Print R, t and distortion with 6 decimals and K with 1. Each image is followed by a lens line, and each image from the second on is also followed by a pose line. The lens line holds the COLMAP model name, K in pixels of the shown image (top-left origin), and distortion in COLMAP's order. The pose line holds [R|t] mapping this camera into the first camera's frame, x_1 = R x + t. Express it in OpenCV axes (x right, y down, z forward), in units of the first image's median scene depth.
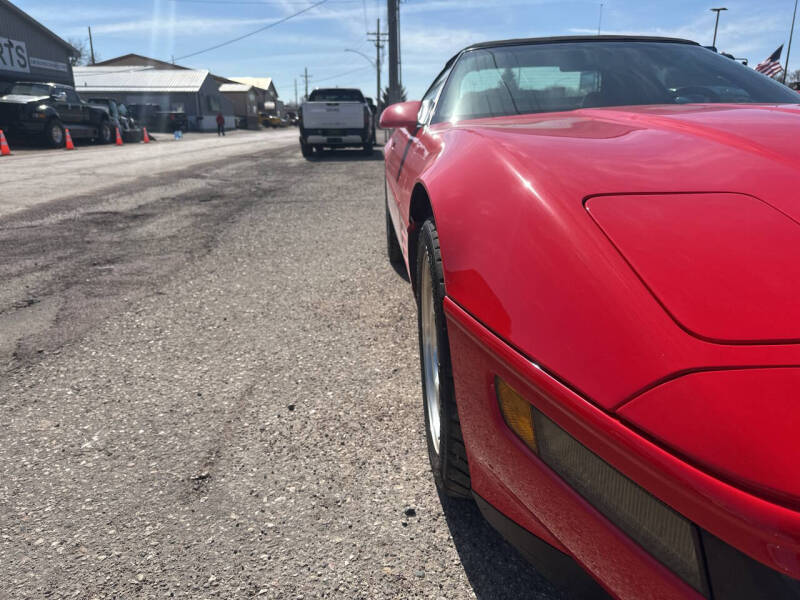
lens RADIAL K [[578.0, 0, 402.2], [0, 578.0, 324.2], [0, 0, 1]] dist [-0.018007, 0.006628]
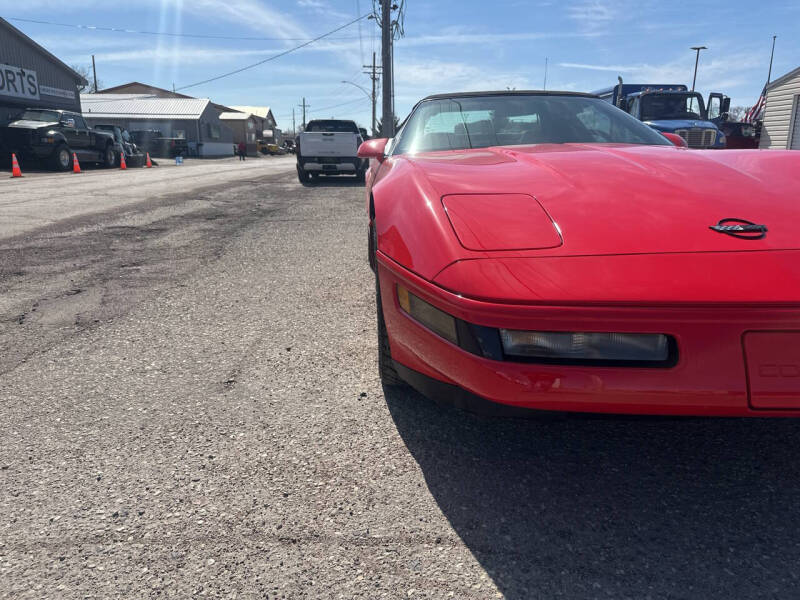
lens RADIAL K [[585.4, 0, 398.7], [0, 585.4, 319.4], [0, 0, 1]] dist [-0.001337, -0.004926]
pose [[0.999936, 0.011003, 0.002639, 0.021062], [-0.010836, 0.998341, -0.056554, 0.041811], [-0.003257, 0.056522, 0.998396, -0.125576]]
